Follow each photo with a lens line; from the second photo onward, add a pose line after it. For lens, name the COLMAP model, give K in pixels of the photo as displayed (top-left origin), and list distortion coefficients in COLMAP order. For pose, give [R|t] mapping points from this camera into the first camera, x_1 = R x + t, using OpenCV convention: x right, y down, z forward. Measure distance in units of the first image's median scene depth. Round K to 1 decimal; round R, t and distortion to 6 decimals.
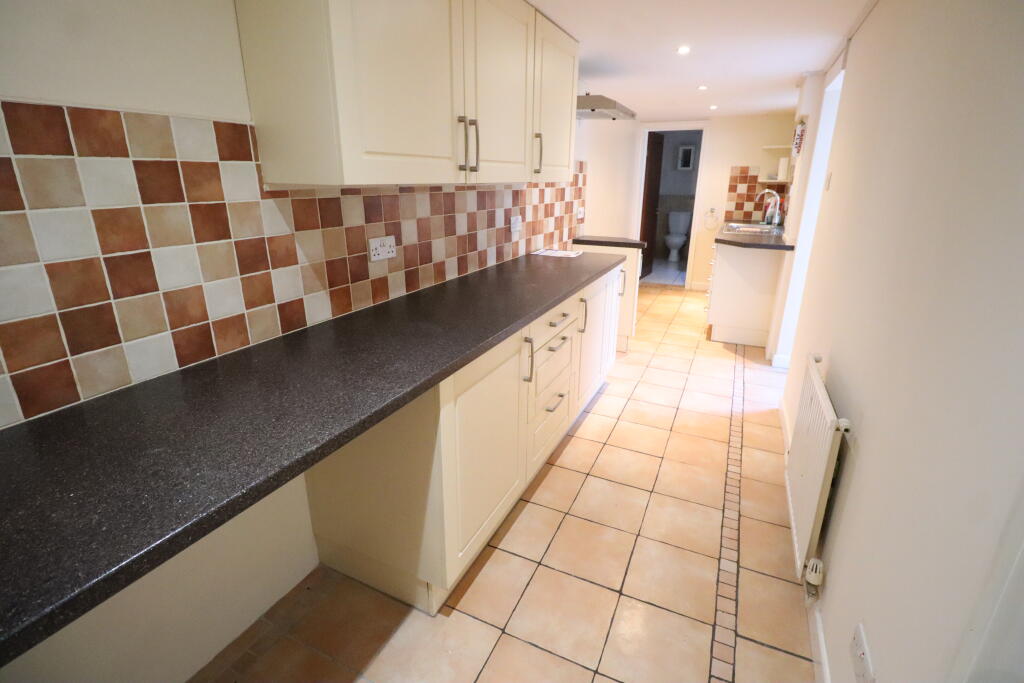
lens RADIAL K [[481.0, 0, 509.7], [0, 481.0, 336.6], [0, 0, 1]] dist [-0.014100, -0.003847]
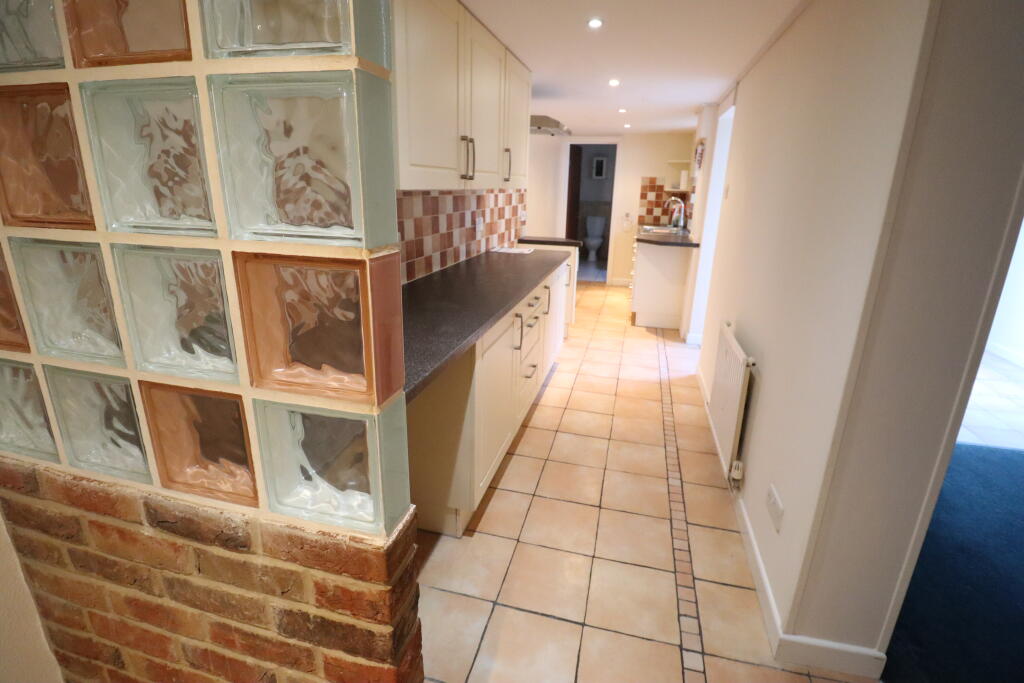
lens RADIAL K [[481.0, 0, 513.2], [0, 481.0, 337.1], [0, 0, 1]] dist [-0.014100, -0.003847]
pose [[0.982380, -0.039749, 0.182619, -0.134959], [0.041411, 0.999128, -0.005295, 0.045999], [-0.182249, 0.012764, 0.983169, -0.147151]]
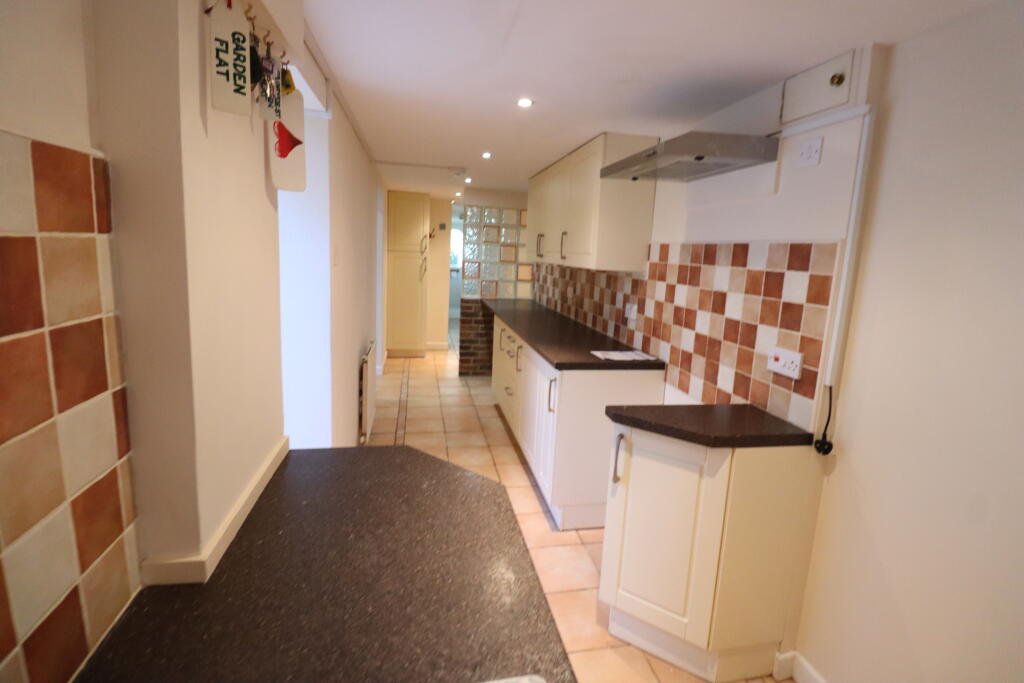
lens RADIAL K [[481.0, 0, 516.8], [0, 481.0, 332.0], [0, 0, 1]] dist [-0.014100, -0.003847]
pose [[-0.801155, 0.053639, -0.596048, 0.844935], [-0.238246, 0.885063, 0.399878, -0.570760], [0.548989, 0.462371, -0.696293, 1.677163]]
